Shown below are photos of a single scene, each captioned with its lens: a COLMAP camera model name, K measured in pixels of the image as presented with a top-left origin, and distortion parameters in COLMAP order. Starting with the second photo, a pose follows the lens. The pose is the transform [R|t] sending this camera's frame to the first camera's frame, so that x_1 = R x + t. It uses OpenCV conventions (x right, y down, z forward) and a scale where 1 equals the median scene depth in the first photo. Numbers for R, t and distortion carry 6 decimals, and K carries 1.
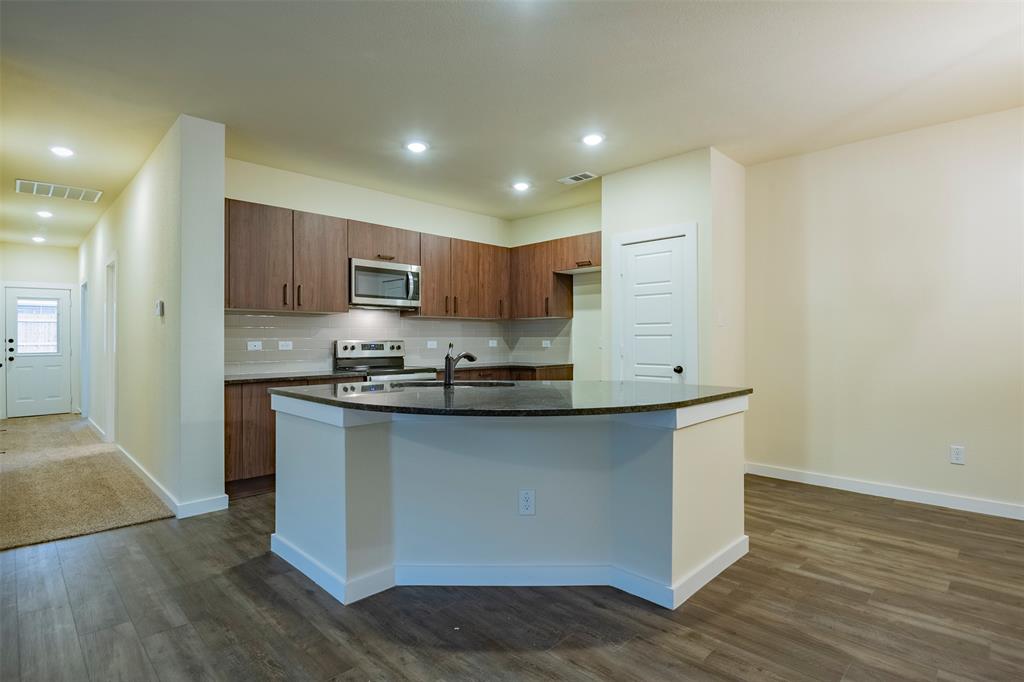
lens RADIAL K [[510.7, 0, 510.0], [0, 510.7, 340.4], [0, 0, 1]] dist [0.020087, -0.034473]
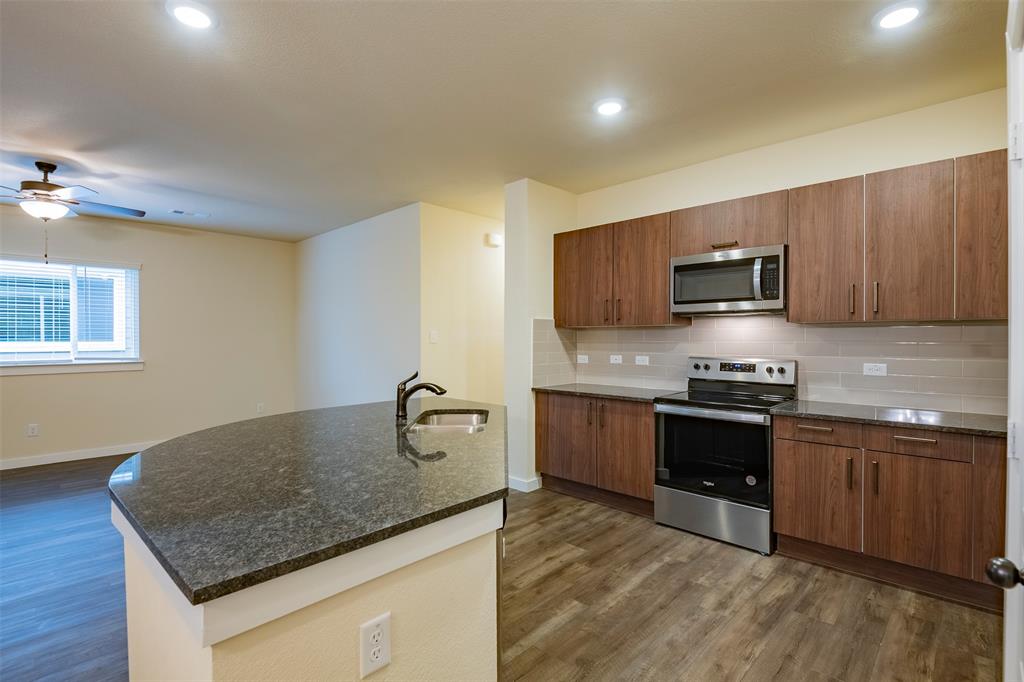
lens RADIAL K [[490.6, 0, 512.0], [0, 490.6, 341.0], [0, 0, 1]] dist [0.012694, -0.024623]
pose [[0.018211, 0.006678, -0.999812, 0.544385], [0.000688, 0.999977, 0.006691, -0.037639], [0.999834, -0.000810, 0.018206, 0.836721]]
